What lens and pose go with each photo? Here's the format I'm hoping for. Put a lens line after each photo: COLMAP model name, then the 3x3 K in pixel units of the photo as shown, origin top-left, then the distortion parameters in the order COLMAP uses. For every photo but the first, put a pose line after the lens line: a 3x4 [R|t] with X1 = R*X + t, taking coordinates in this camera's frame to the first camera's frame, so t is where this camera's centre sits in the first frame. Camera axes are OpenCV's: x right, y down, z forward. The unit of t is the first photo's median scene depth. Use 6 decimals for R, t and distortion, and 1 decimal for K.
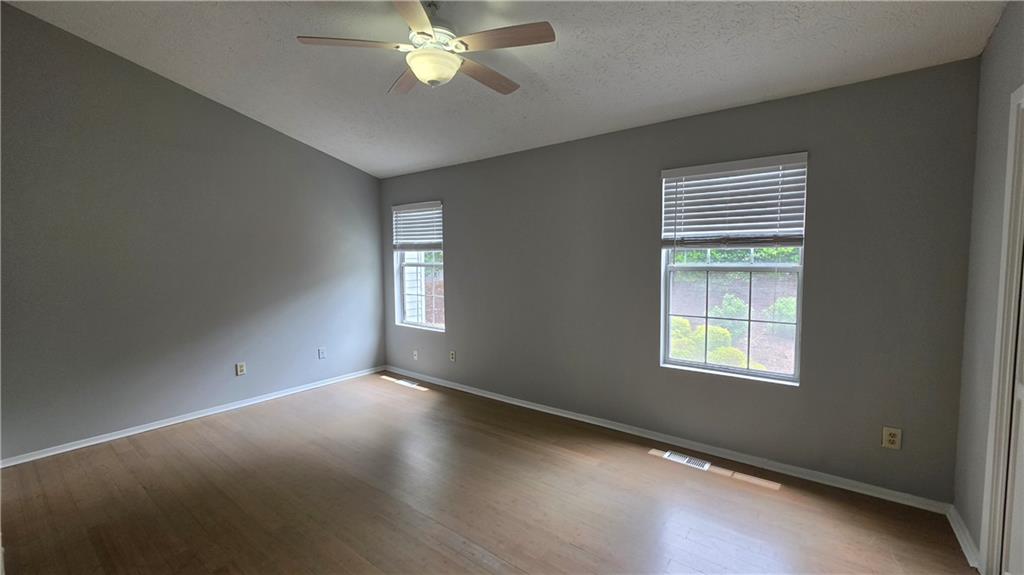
lens RADIAL K [[408.6, 0, 517.9], [0, 408.6, 282.9], [0, 0, 1]] dist [-0.005530, 0.001224]
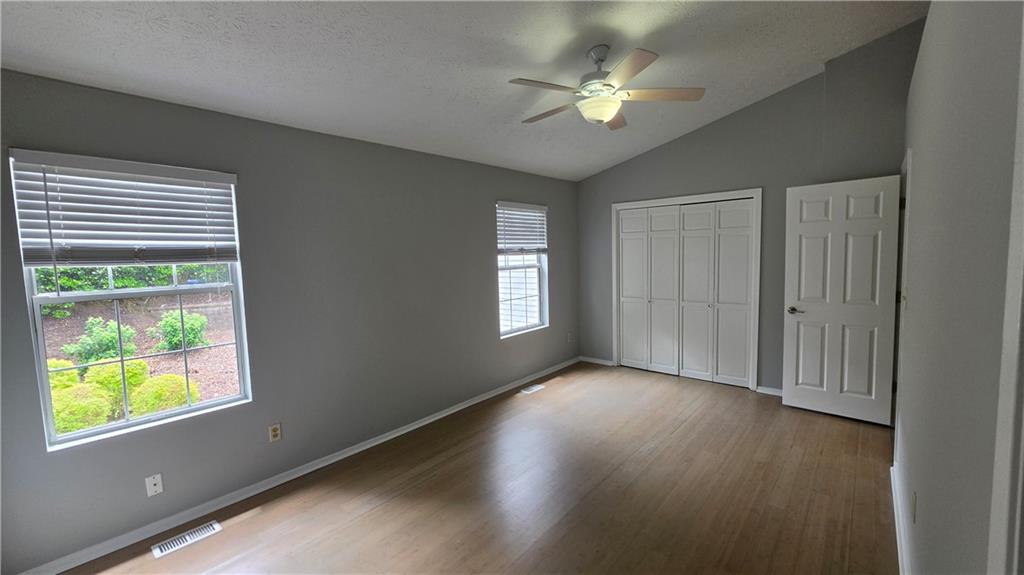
lens RADIAL K [[408.6, 0, 508.8], [0, 408.6, 282.7], [0, 0, 1]] dist [-0.005530, 0.001224]
pose [[0.084323, -0.061240, 0.994555, -0.264818], [0.096142, 0.993953, 0.053051, -0.015324], [-0.991789, 0.091145, 0.089701, 0.212269]]
